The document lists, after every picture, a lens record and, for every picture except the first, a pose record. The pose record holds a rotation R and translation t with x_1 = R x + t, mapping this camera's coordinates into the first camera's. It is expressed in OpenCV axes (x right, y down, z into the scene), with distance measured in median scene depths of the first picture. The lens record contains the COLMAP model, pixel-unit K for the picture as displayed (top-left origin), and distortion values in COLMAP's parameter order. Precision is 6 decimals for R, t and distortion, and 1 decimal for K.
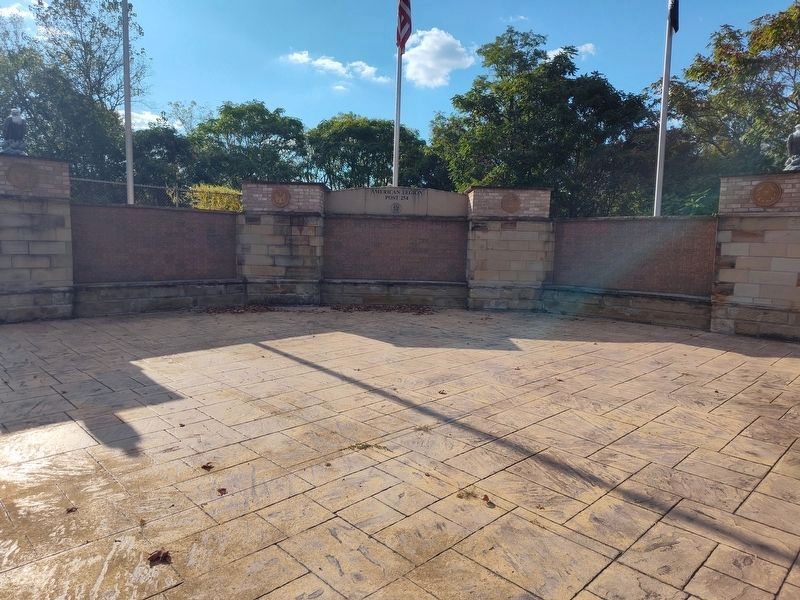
lens RADIAL K [[544.8, 0, 400.1], [0, 544.8, 297.6], [0, 0, 1]] dist [0.021269, -0.018010]
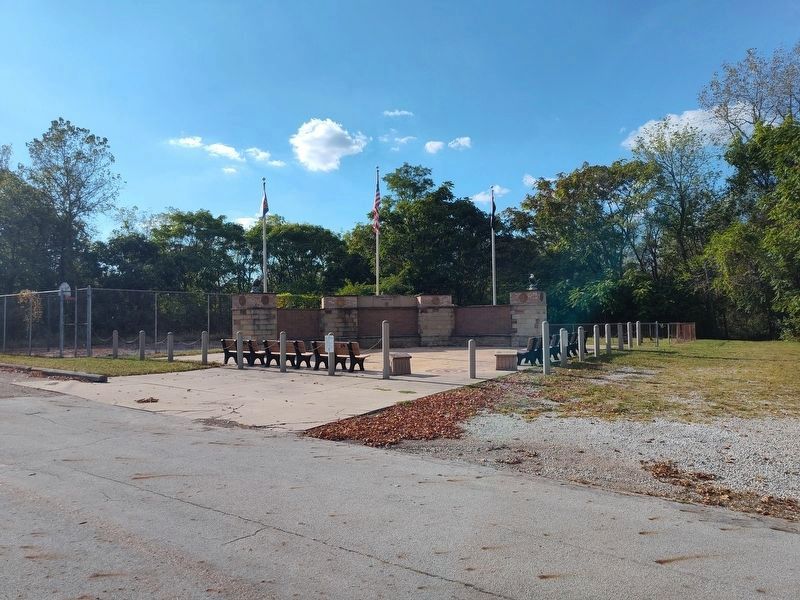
lens RADIAL K [[544.8, 0, 402.0], [0, 544.8, 300.0], [0, 0, 1]] dist [0.021269, -0.018010]
pose [[0.979297, -0.033957, 0.199561, -0.110786], [0.060454, 0.989901, -0.128224, 0.031839], [-0.193191, 0.137634, 0.971460, -0.341661]]
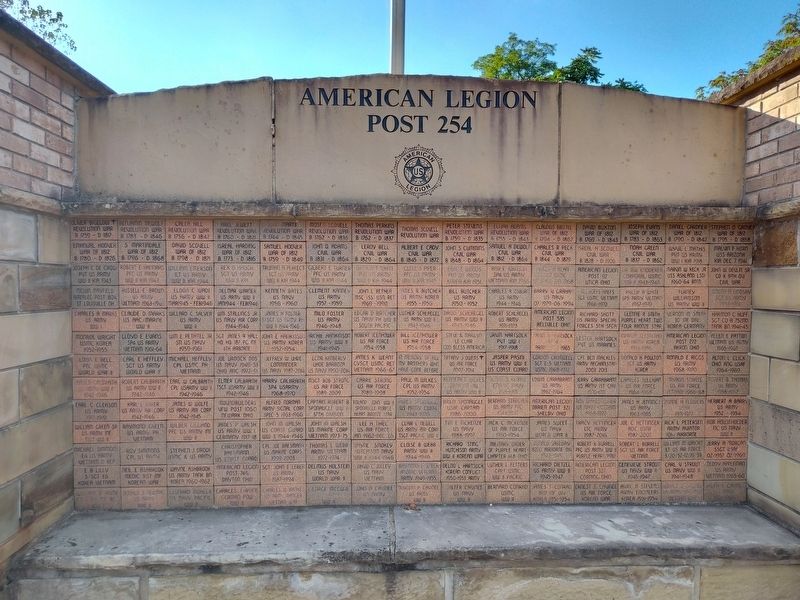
lens RADIAL K [[544.8, 0, 400.8], [0, 544.8, 301.2], [0, 0, 1]] dist [0.021269, -0.018010]
pose [[0.999353, -0.021262, 0.029023, -0.005923], [0.023376, 0.996943, -0.074551, -0.026933], [-0.027349, 0.075181, 0.996795, 0.219045]]
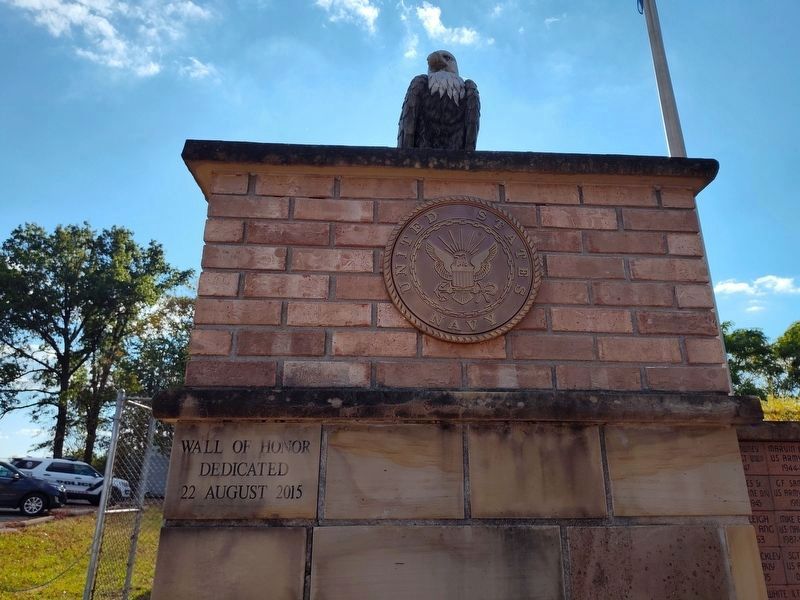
lens RADIAL K [[544.8, 0, 398.5], [0, 544.8, 298.2], [0, 0, 1]] dist [0.021269, -0.018010]
pose [[0.772309, -0.231910, -0.591403, -0.151131], [-0.047773, 0.907140, -0.418108, -0.036209], [0.633449, 0.351162, 0.689513, 0.217871]]
